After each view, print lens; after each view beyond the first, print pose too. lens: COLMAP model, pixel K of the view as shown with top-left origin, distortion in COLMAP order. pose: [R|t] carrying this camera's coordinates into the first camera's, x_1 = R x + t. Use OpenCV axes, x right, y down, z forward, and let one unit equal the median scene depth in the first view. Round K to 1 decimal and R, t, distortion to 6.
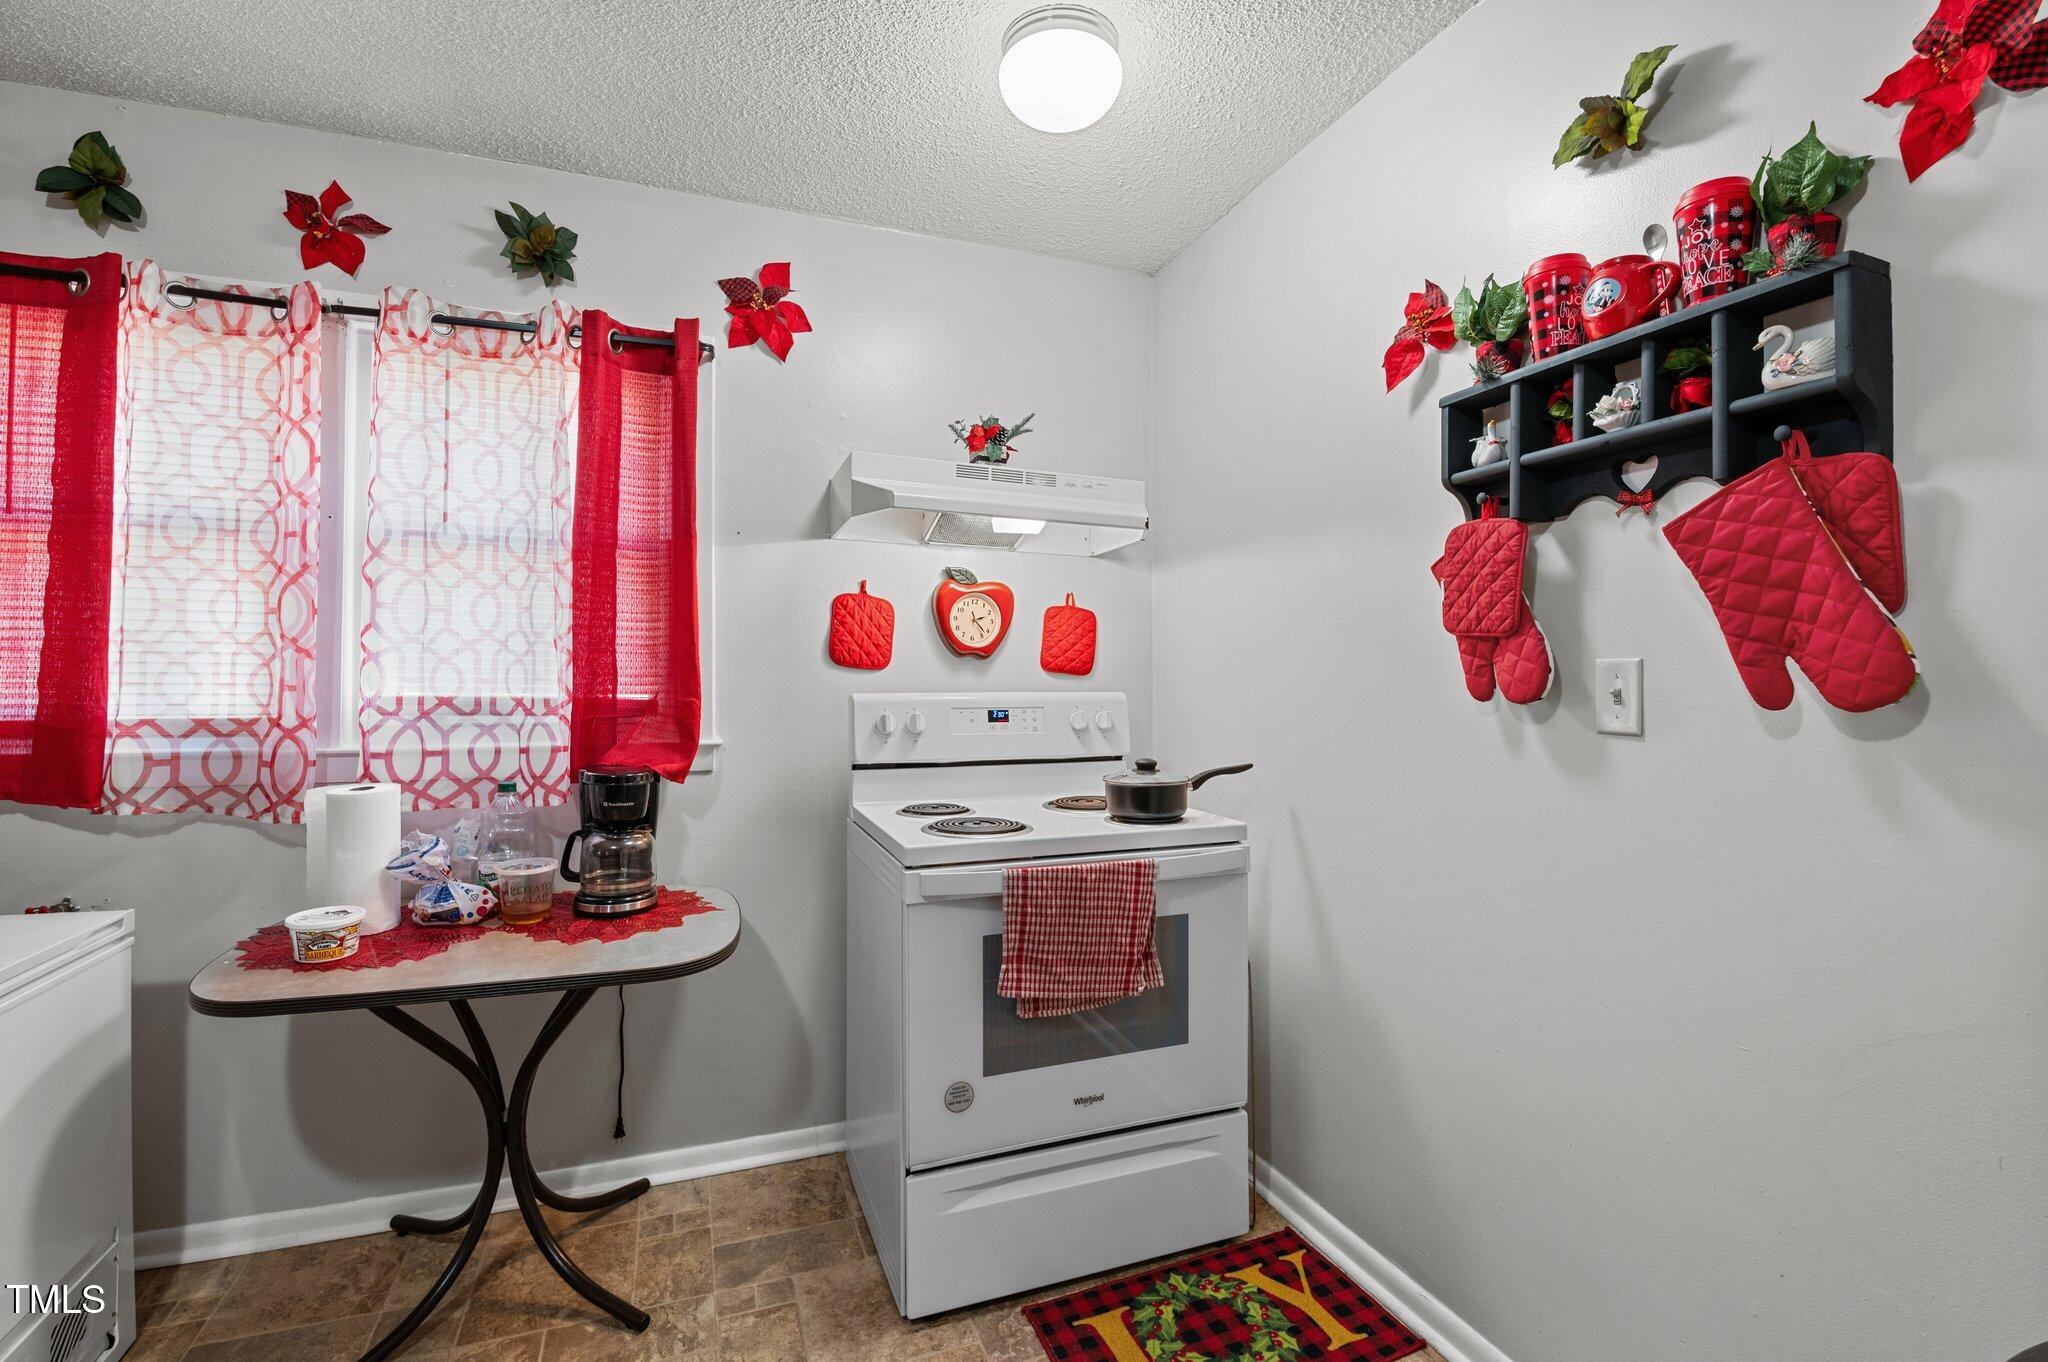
lens RADIAL K [[909.6, 0, 1023.4], [0, 909.6, 694.6], [0, 0, 1]] dist [0.001791, -0.010488]
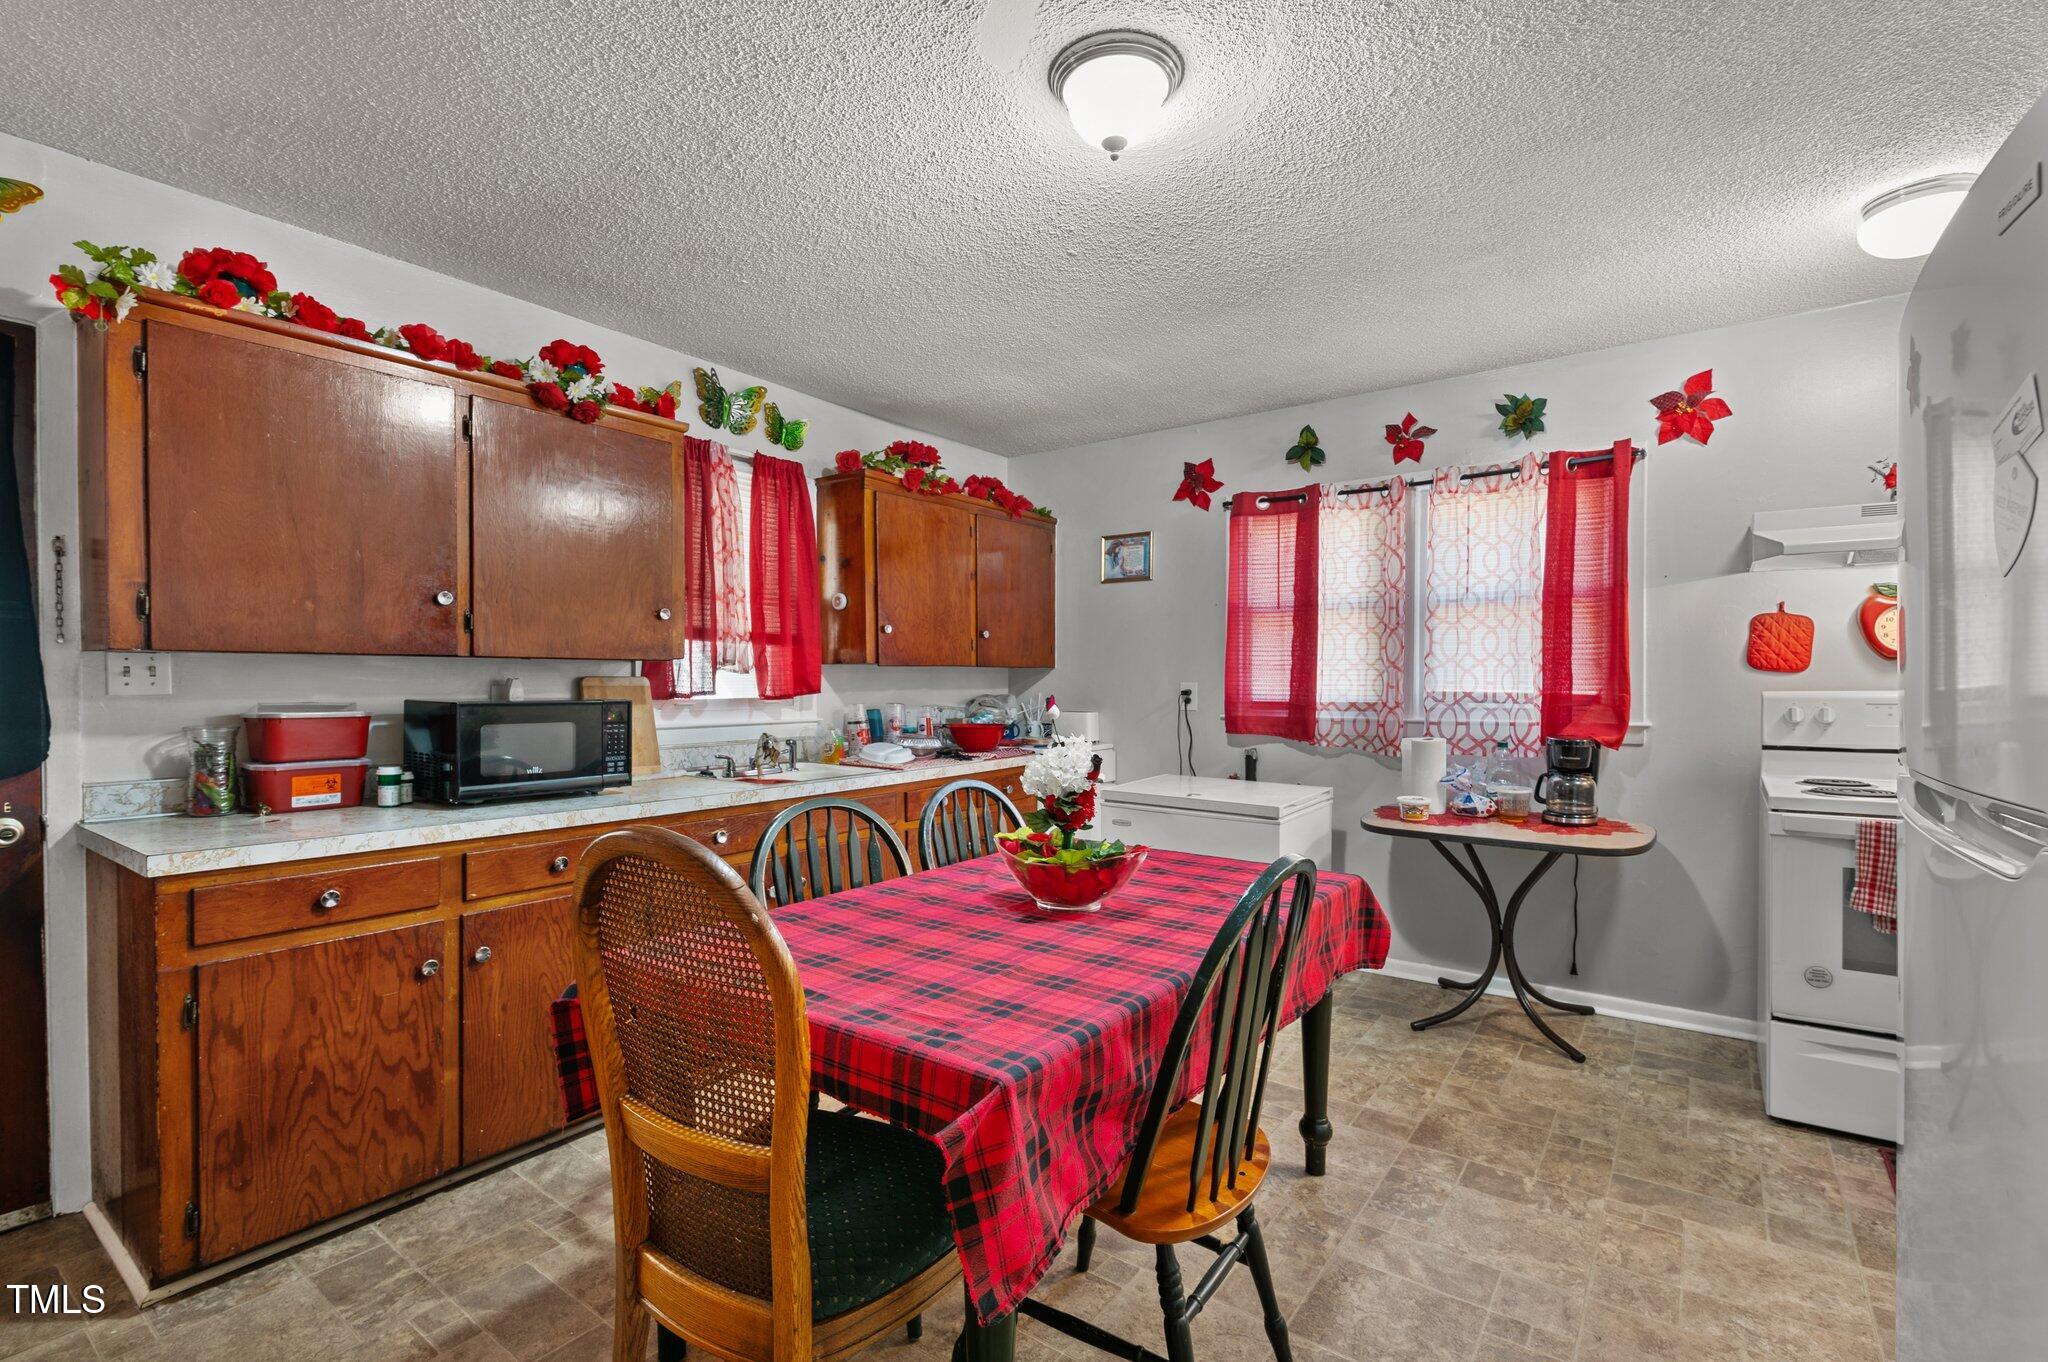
lens RADIAL K [[906.5, 0, 1024.0], [0, 906.5, 681.0], [0, 0, 1]] dist [0.025414, -0.019125]
pose [[0.542945, -0.004259, -0.839758, 0.380785], [-0.005176, 0.999951, -0.008418, 0.000269], [0.839752, 0.008917, 0.542896, -0.682696]]
